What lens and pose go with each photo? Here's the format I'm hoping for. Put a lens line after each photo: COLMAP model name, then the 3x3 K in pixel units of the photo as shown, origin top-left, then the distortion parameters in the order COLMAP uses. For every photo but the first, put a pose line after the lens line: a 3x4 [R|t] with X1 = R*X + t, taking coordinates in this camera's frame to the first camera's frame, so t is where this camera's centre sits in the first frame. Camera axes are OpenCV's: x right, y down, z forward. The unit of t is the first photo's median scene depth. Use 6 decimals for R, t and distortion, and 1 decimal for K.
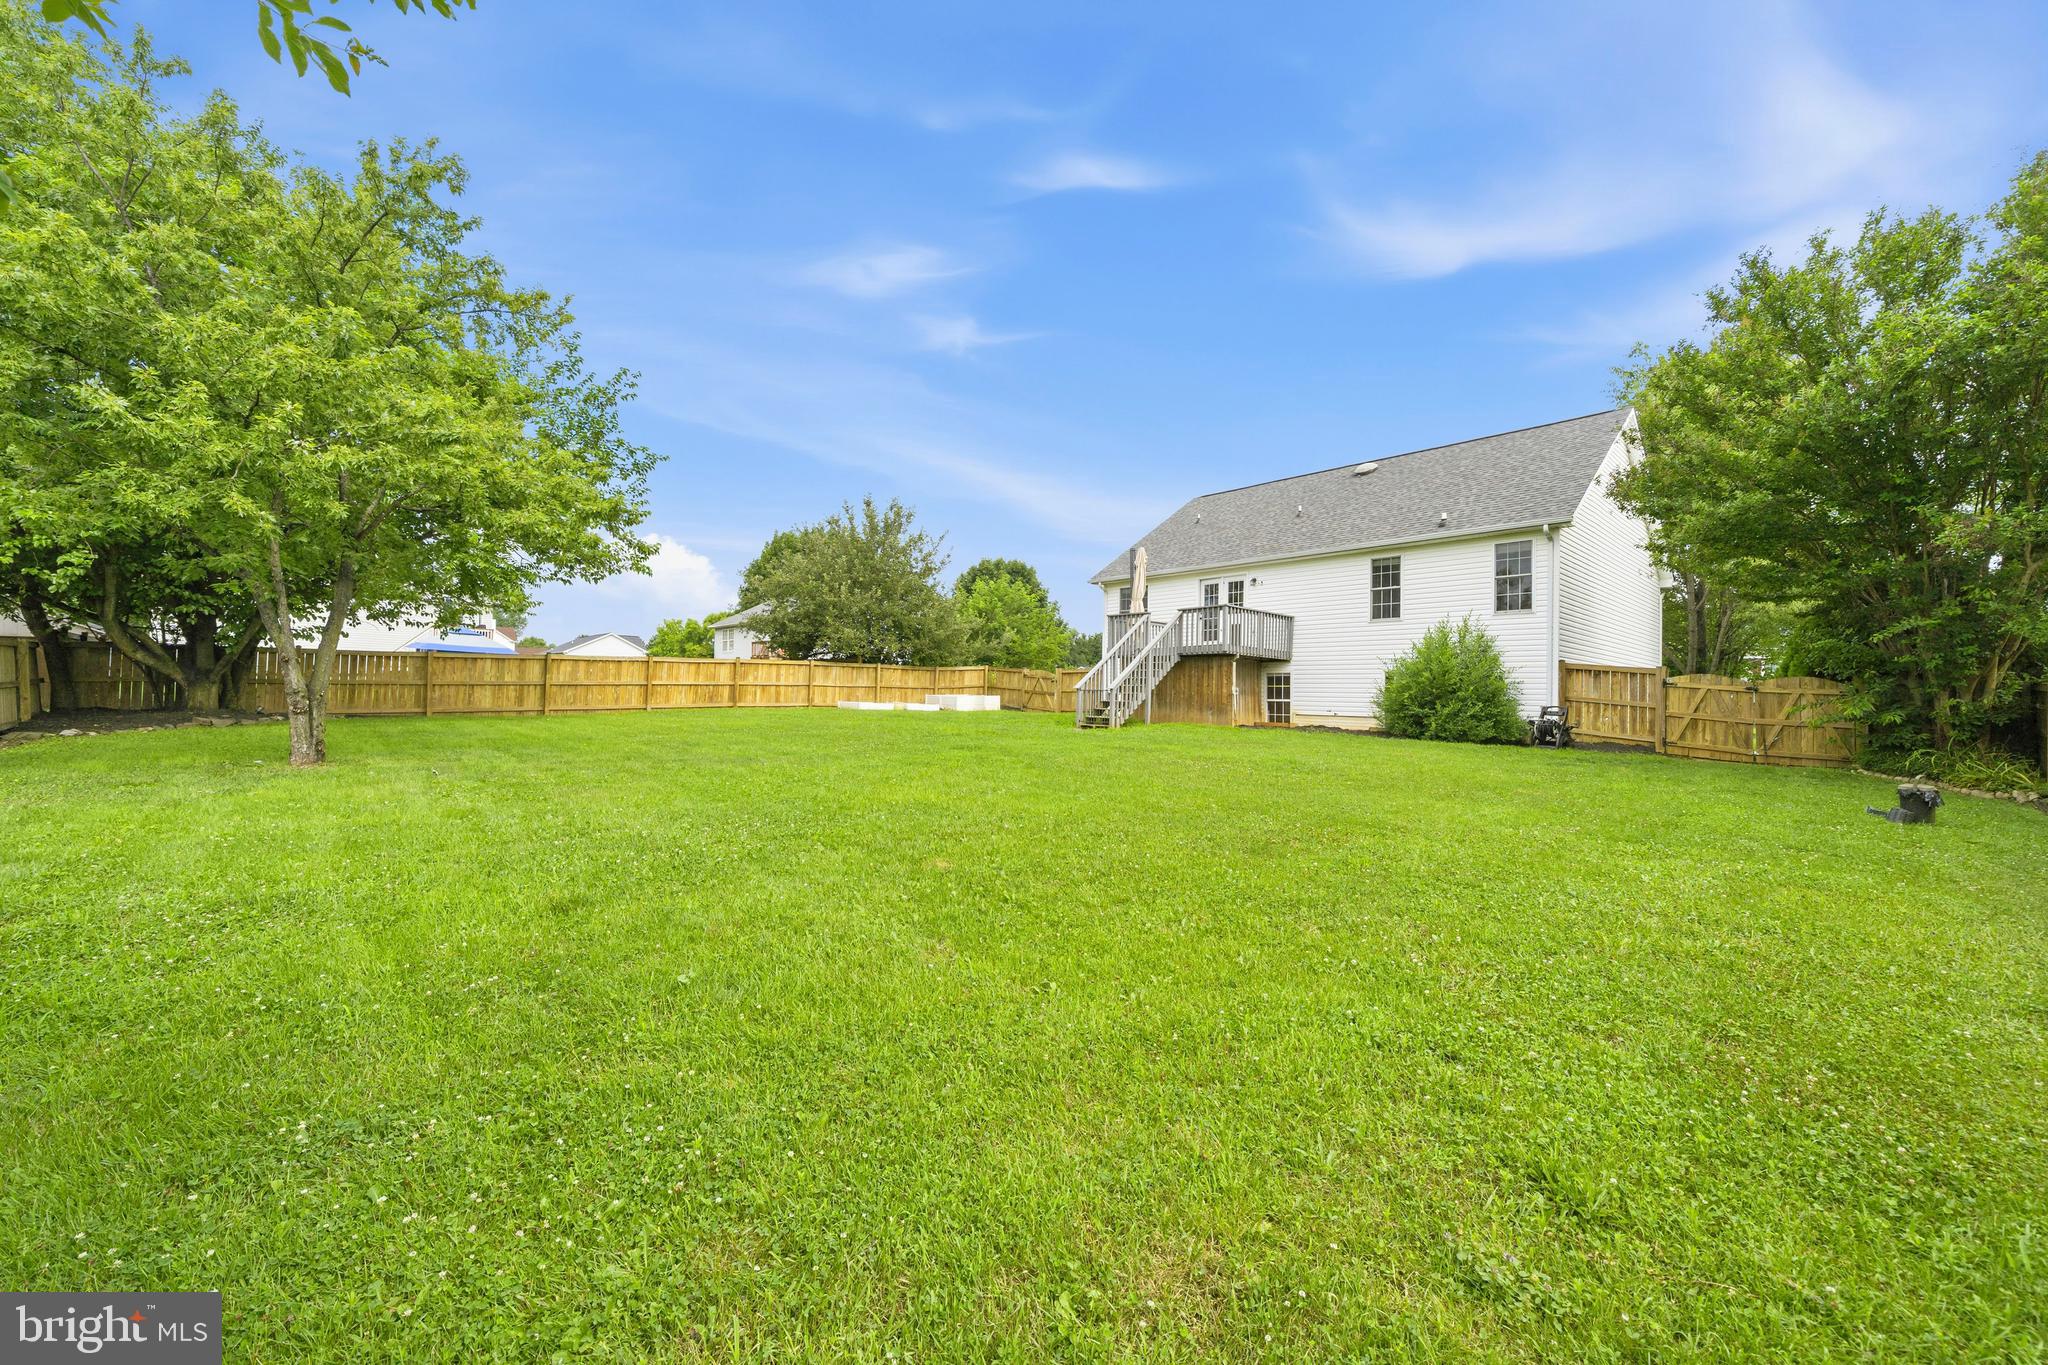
lens RADIAL K [[772.8, 0, 1024.0], [0, 772.8, 682.5], [0, 0, 1]] dist [-0.001292, -0.000057]
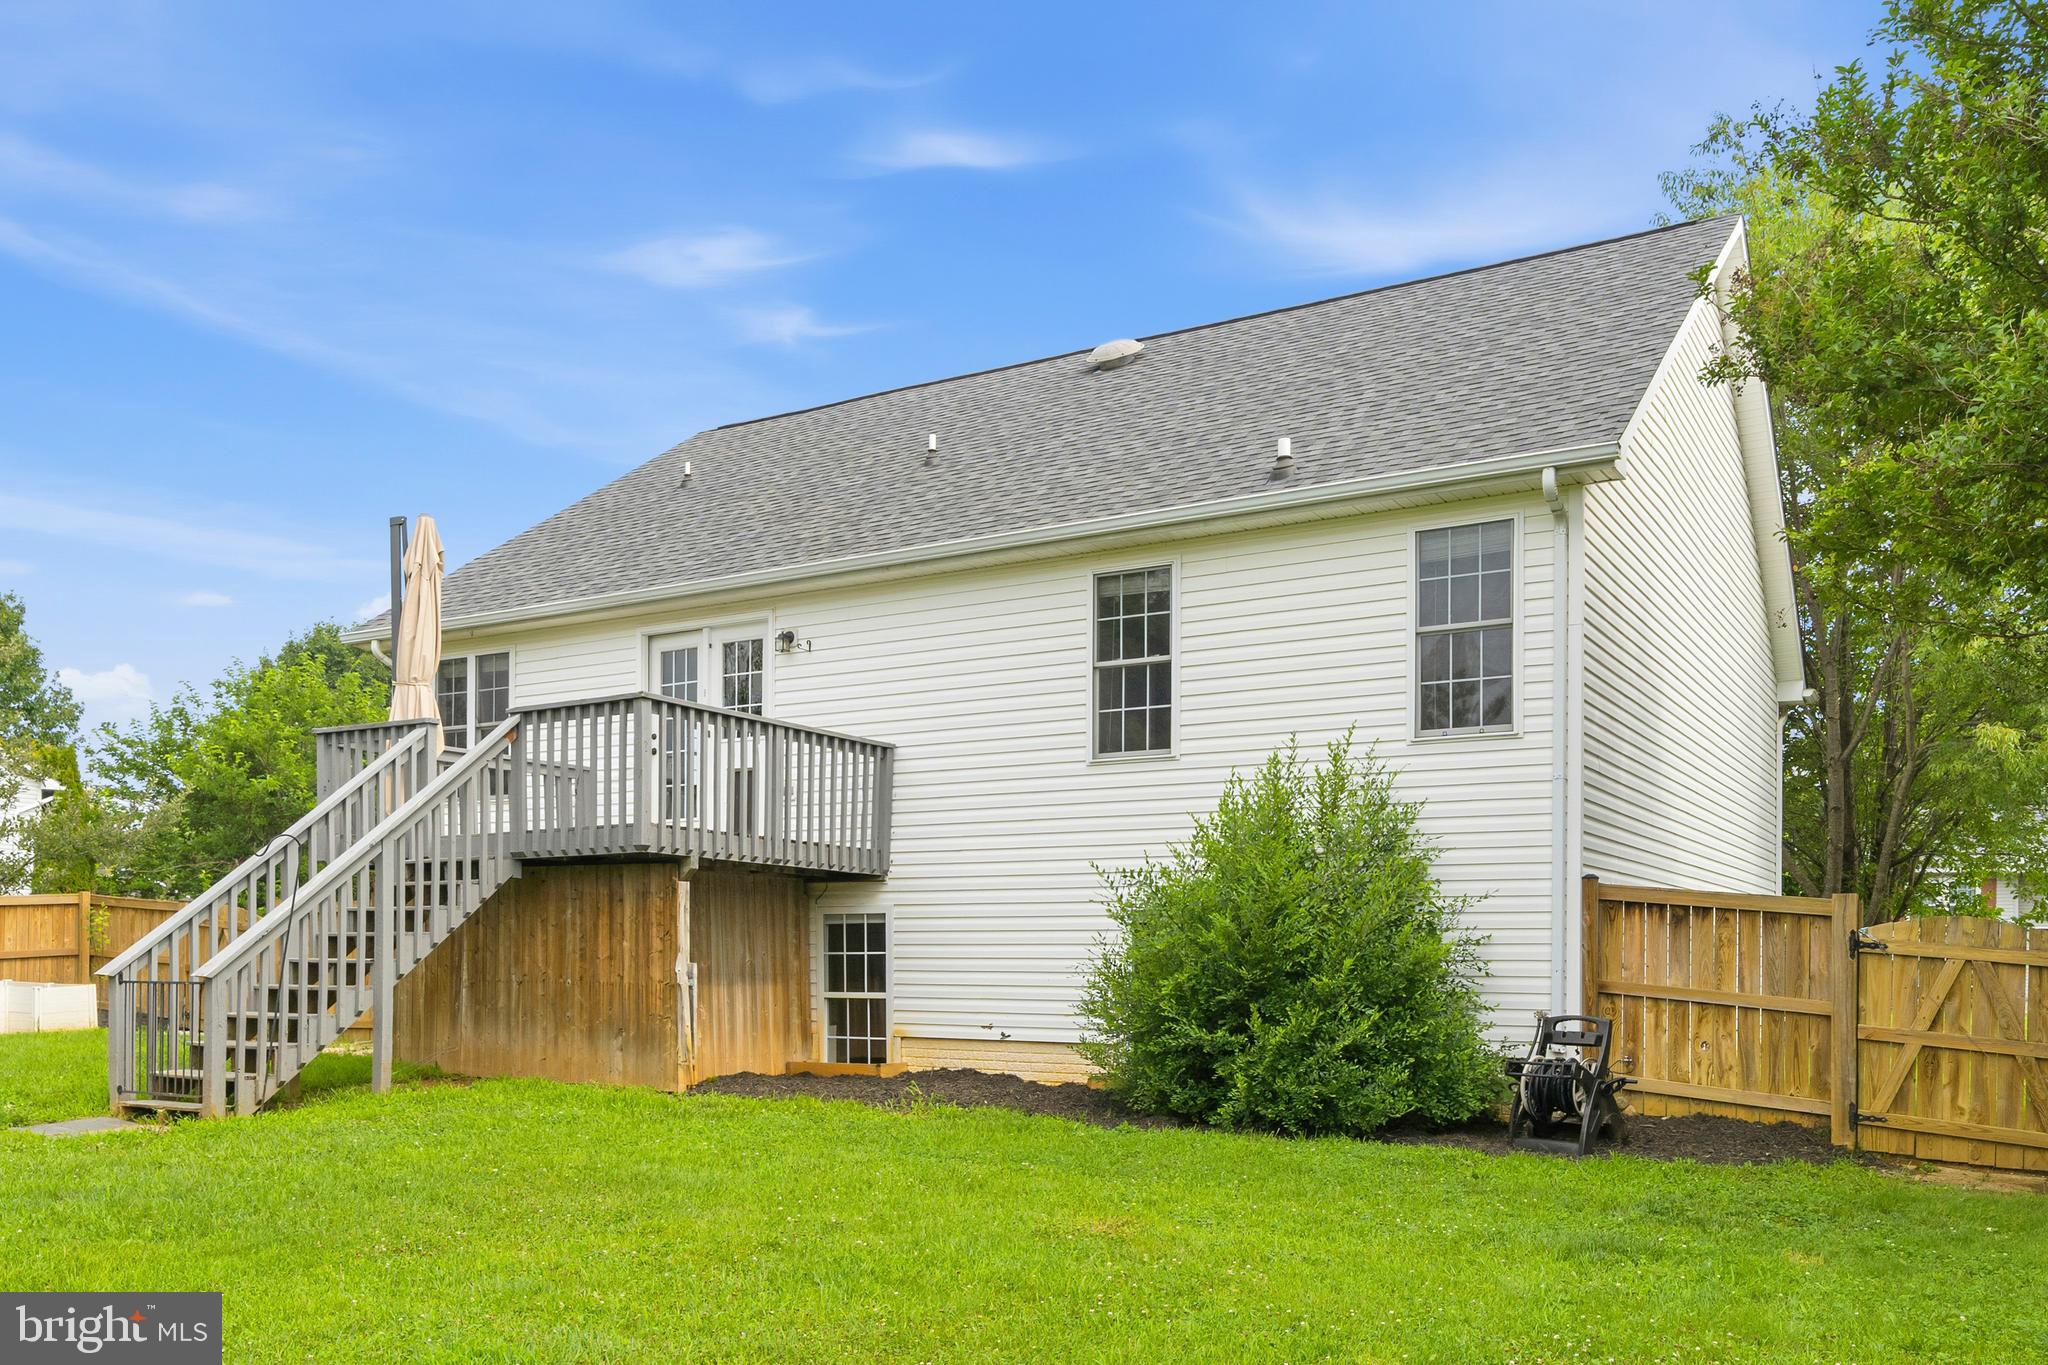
lens RADIAL K [[1635.5, 0, 1025.4], [0, 1635.5, 952.9], [0, 0, 1]] dist [0.004107, 0.001620]
pose [[0.956702, -0.013432, 0.290759, 0.219635], [0.008432, 0.999794, 0.018444, -0.009091], [-0.290947, -0.015194, 0.956619, 0.337831]]
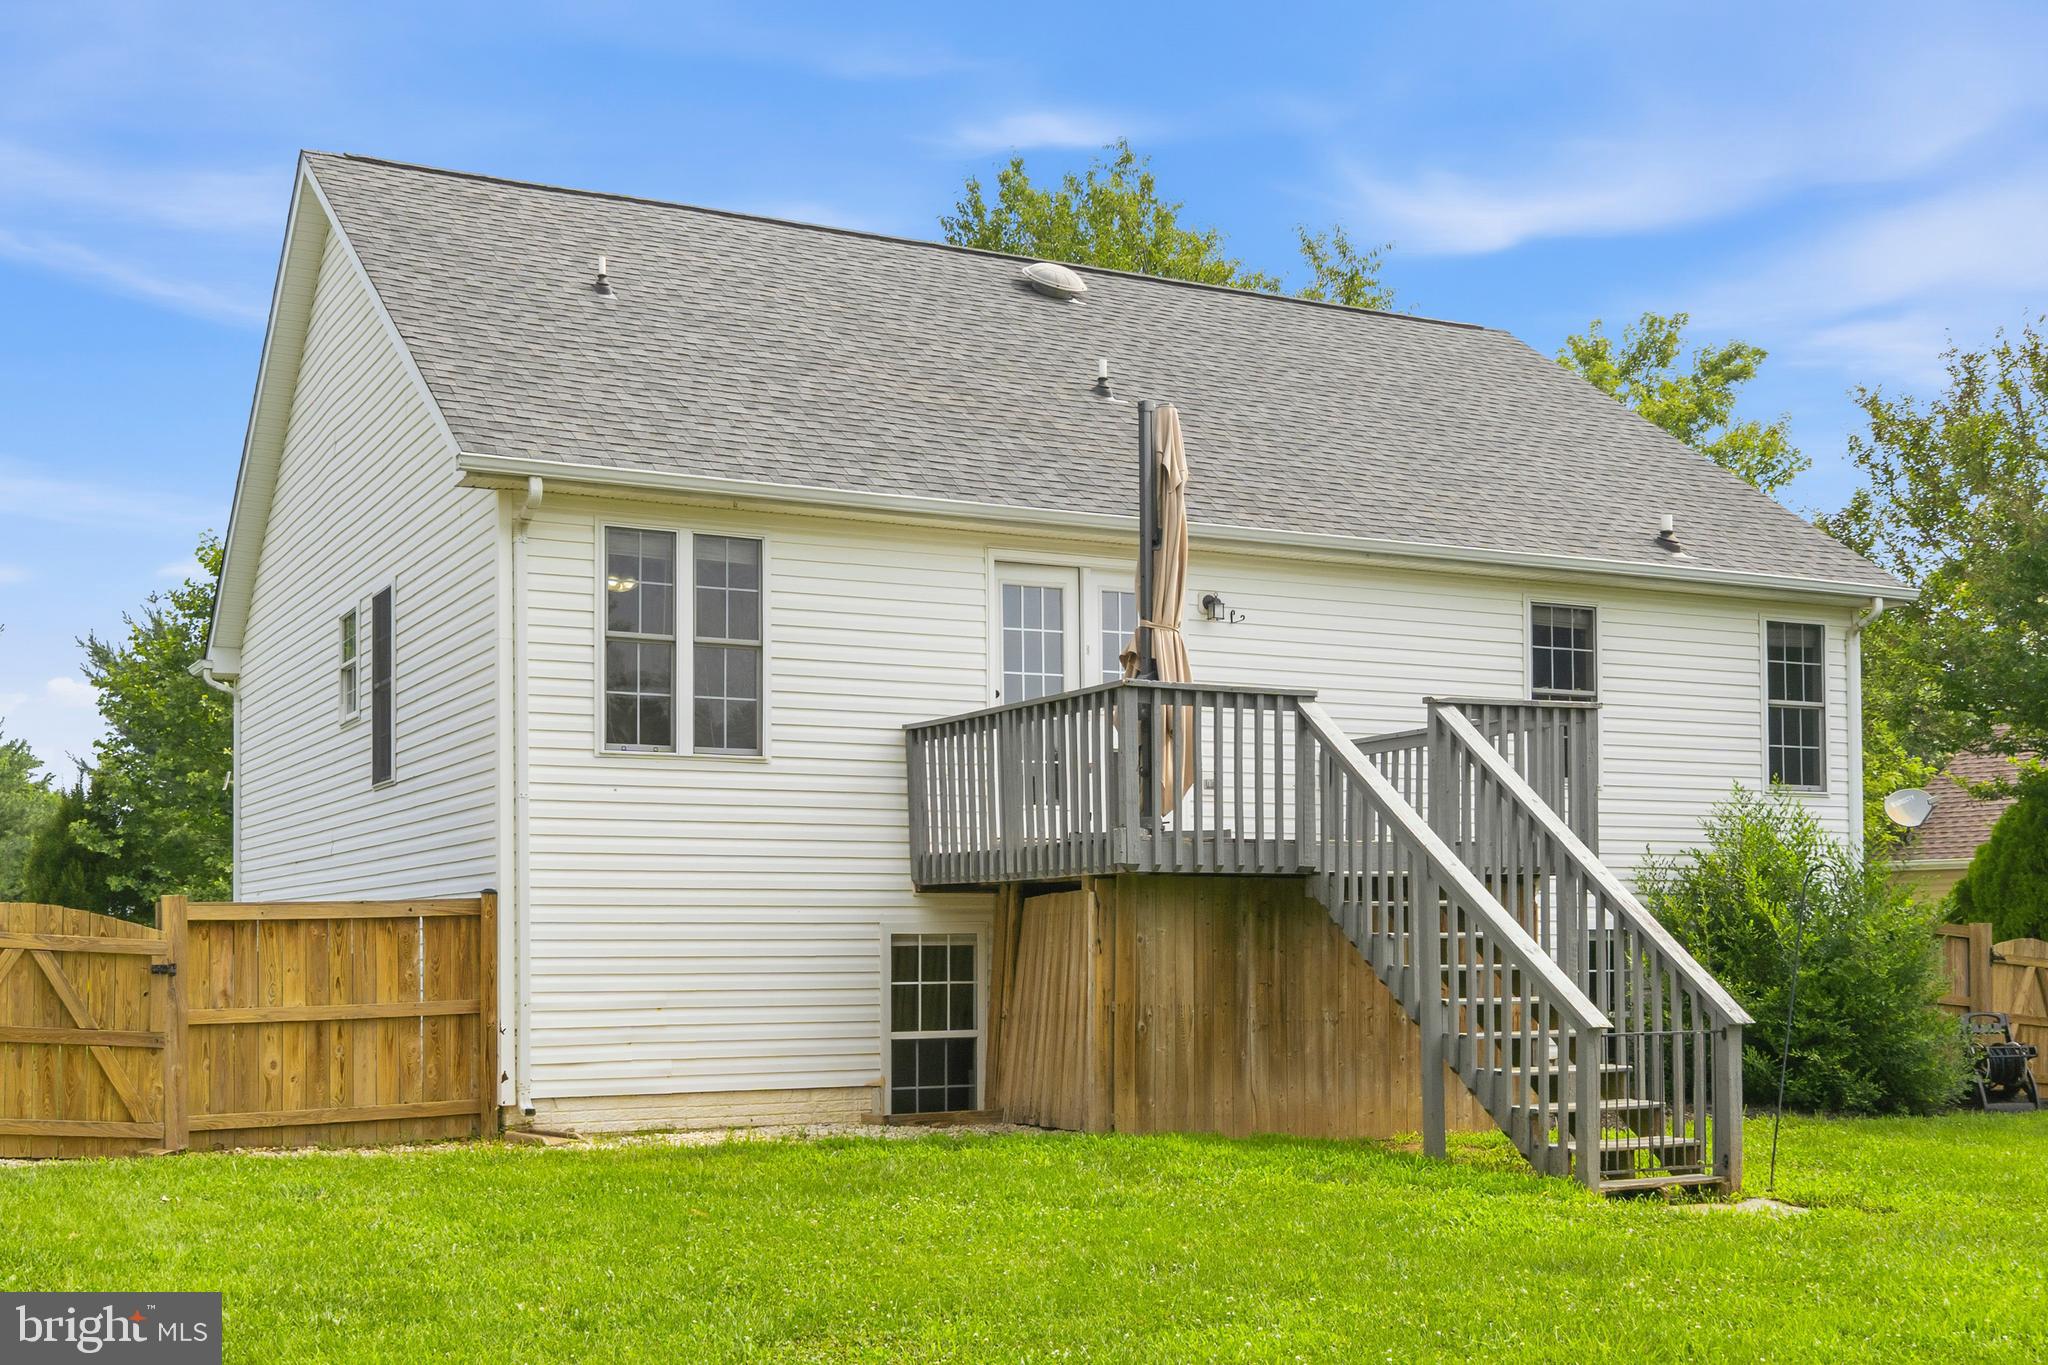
lens RADIAL K [[2352.2, 0, 1025.5], [0, 2352.2, 876.1], [0, 0, 1]] dist [0.001801, 0.005363]
pose [[0.245852, 0.014770, 0.969195, -0.646513], [-0.001852, 0.999889, -0.014768, -0.022485], [-0.969306, 0.001836, 0.245852, 0.998194]]
